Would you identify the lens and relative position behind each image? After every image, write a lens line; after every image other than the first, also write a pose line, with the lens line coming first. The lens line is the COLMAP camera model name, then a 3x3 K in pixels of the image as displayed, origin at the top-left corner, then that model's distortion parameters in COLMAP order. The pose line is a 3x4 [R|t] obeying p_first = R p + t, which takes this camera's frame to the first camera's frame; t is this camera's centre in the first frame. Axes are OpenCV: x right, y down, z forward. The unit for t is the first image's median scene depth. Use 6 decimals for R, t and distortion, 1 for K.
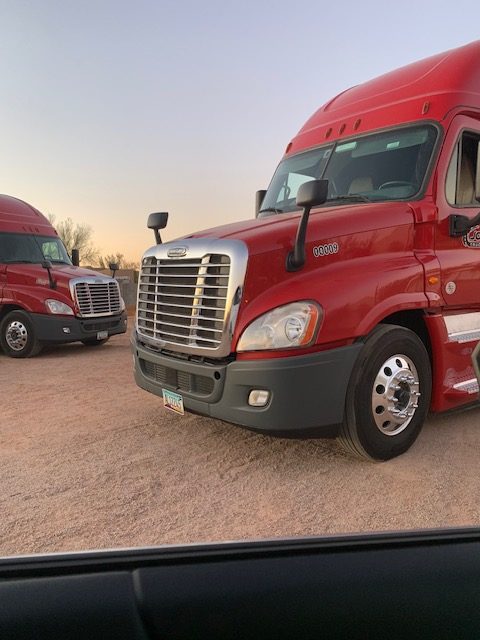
lens RADIAL K [[488.0, 0, 235.6], [0, 488.0, 310.9], [0, 0, 1]] dist [0.061972, -0.062849]
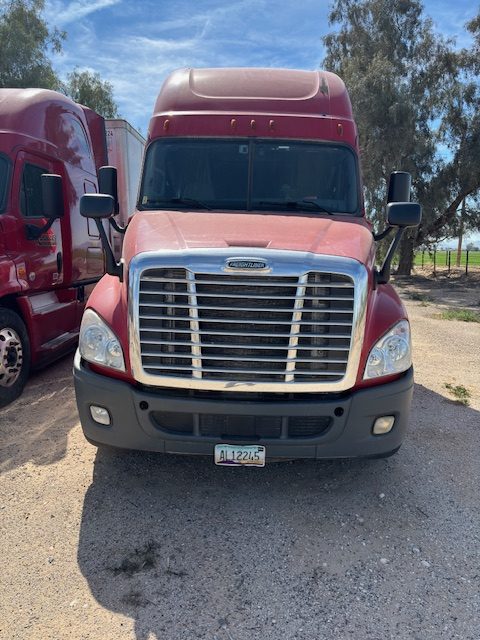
lens RADIAL K [[488.0, 0, 241.0], [0, 488.0, 313.9], [0, 0, 1]] dist [0.061972, -0.062849]
pose [[0.620979, -0.081655, 0.779562, -0.744569], [0.023902, 0.996069, 0.085294, -0.112170], [-0.783462, -0.034333, 0.620490, 0.534570]]
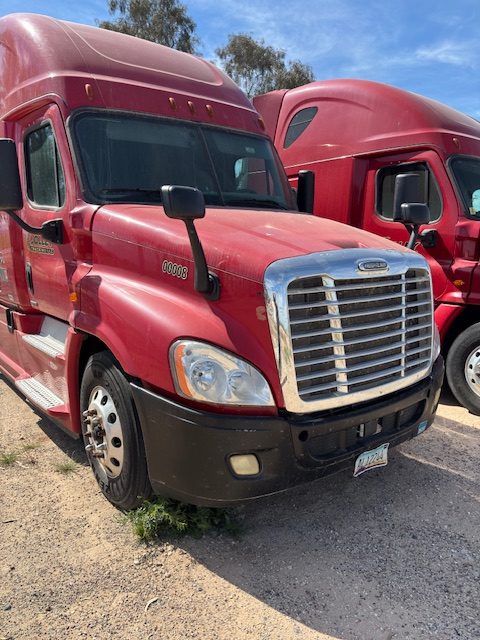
lens RADIAL K [[488.0, 0, 242.1], [0, 488.0, 326.3], [0, 0, 1]] dist [0.061972, -0.062849]
pose [[-0.011717, -0.169493, 0.985462, -0.885987], [0.081101, 0.982121, 0.169882, -0.178011], [-0.996637, 0.081912, 0.002239, 1.222072]]
